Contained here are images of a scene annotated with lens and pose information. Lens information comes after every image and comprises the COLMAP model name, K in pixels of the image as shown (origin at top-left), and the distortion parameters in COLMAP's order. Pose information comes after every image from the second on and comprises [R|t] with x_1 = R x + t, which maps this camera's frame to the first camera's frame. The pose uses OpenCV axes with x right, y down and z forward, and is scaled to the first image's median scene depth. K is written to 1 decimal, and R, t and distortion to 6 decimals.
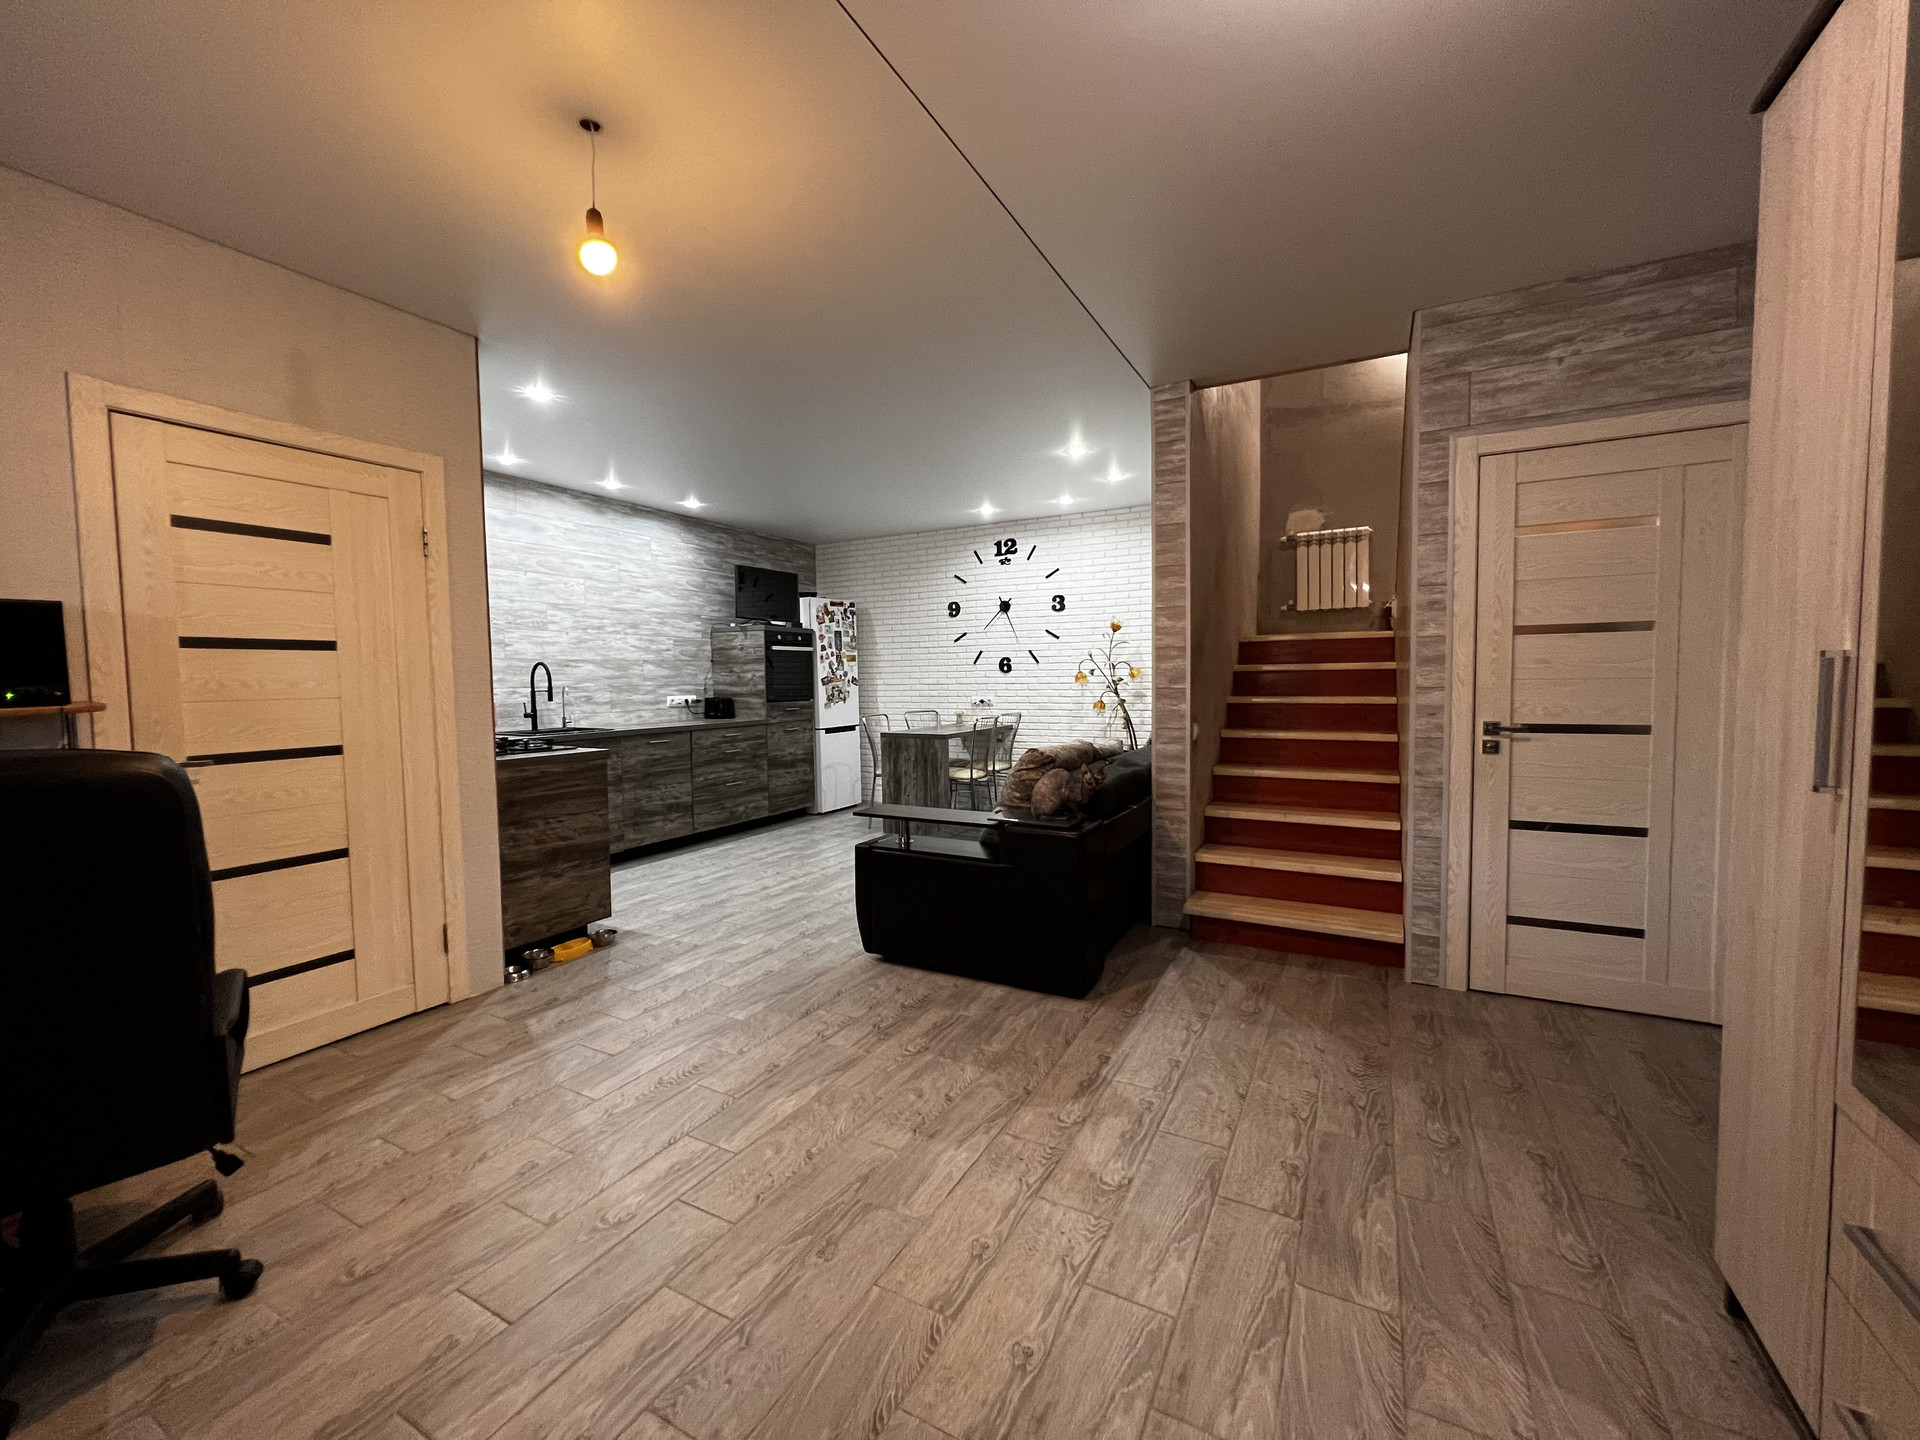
lens RADIAL K [[771.6, 0, 957.6], [0, 771.6, 715.9], [0, 0, 1]] dist [-0.002799, 0.001463]
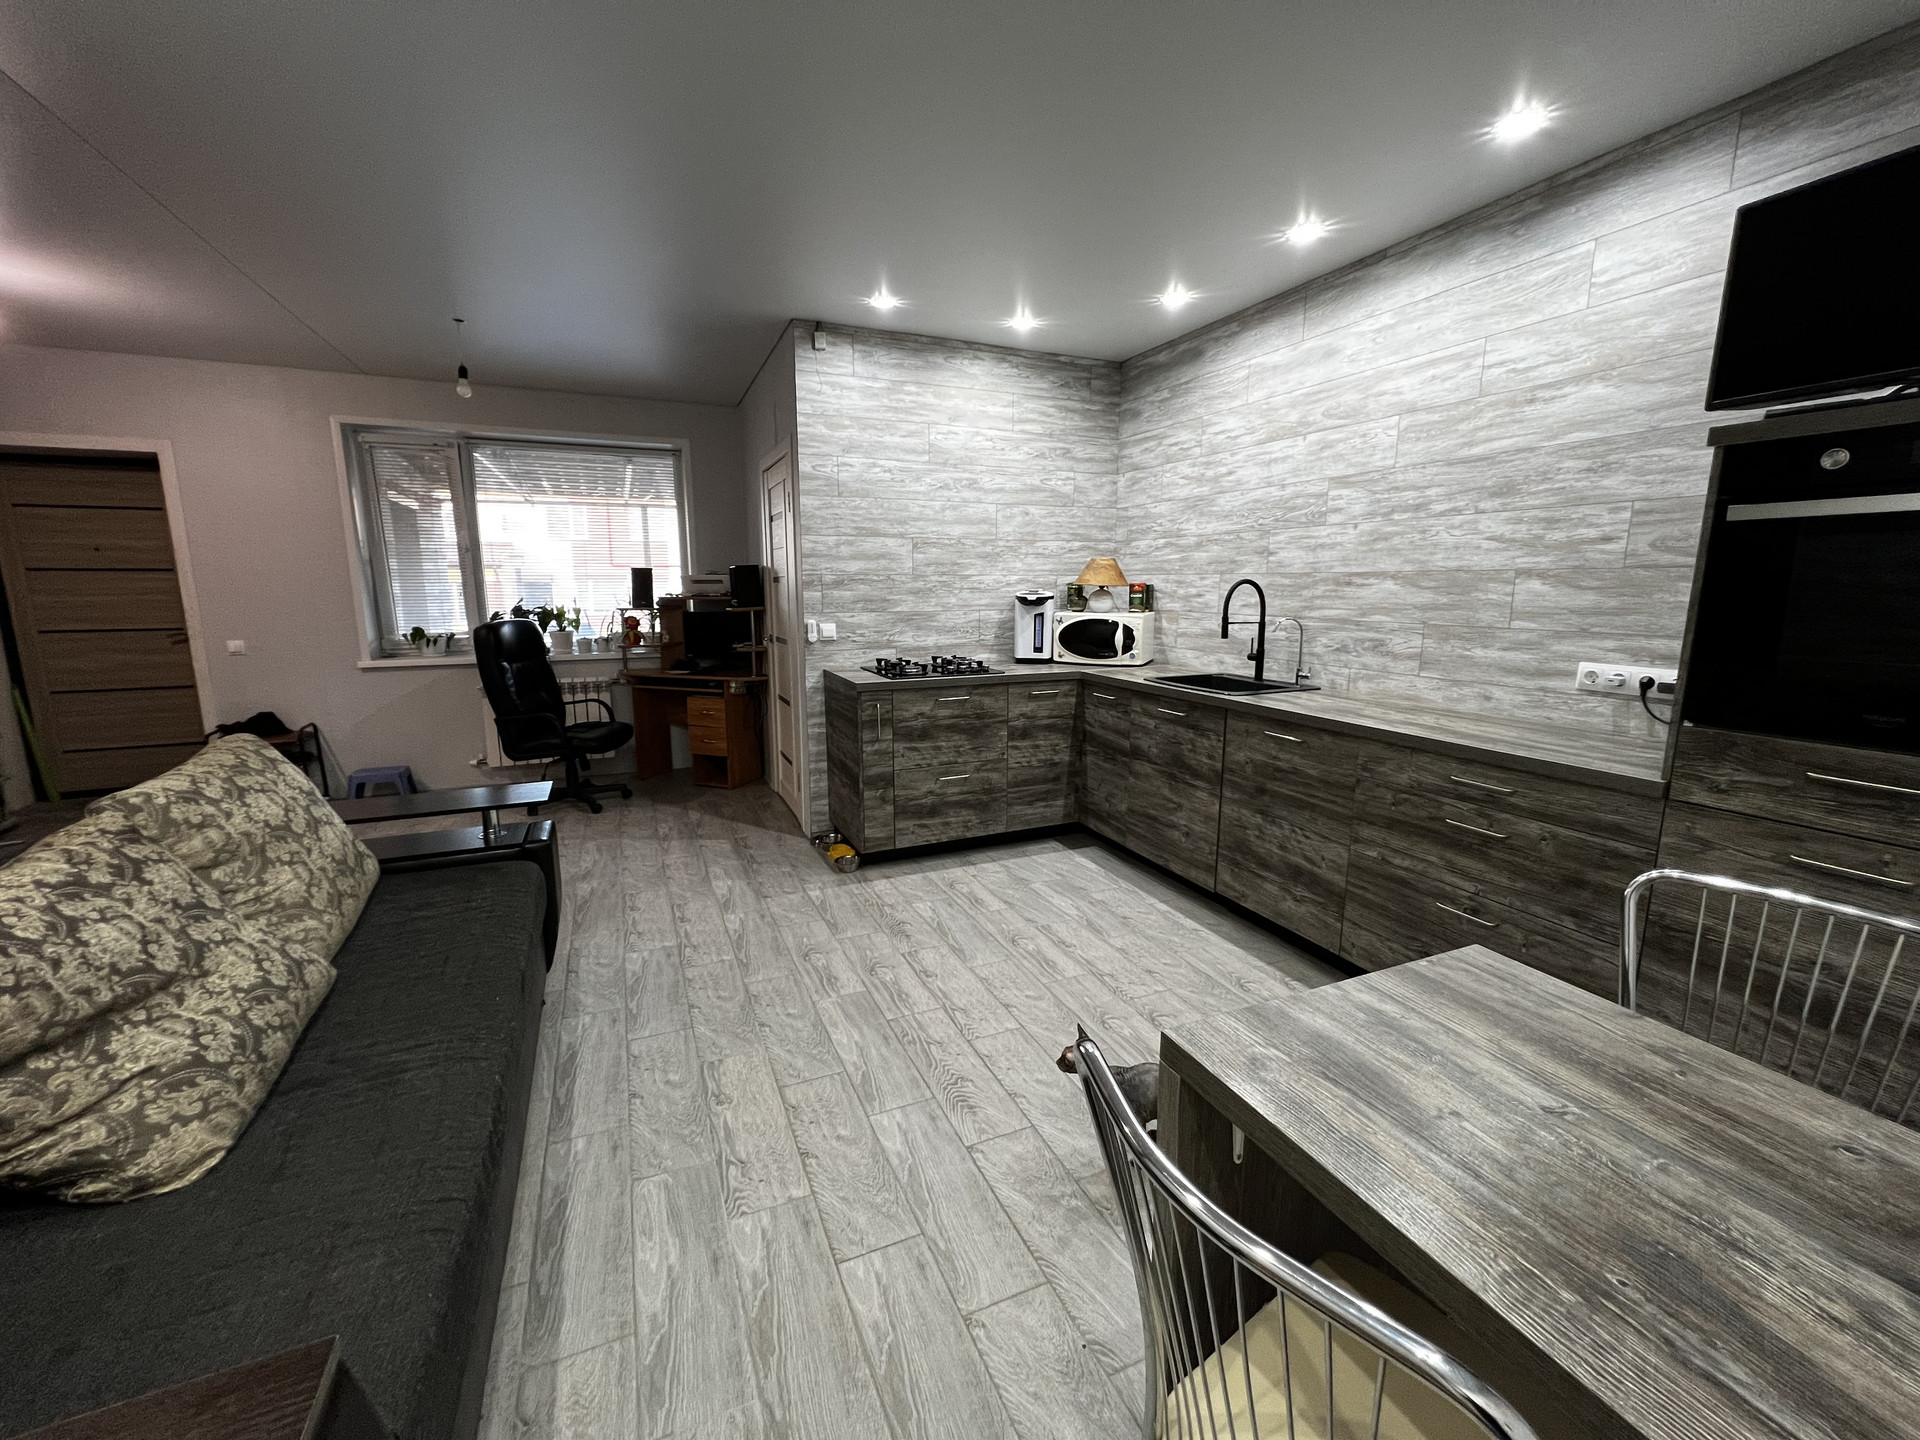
lens RADIAL K [[771.6, 0, 955.3], [0, 771.6, 717.2], [0, 0, 1]] dist [-0.002799, 0.001463]
pose [[-0.615108, 0.149829, -0.774076, 0.125598], [-0.031184, 0.976387, 0.213768, -0.073088], [0.787826, 0.155629, -0.595911, 1.011531]]
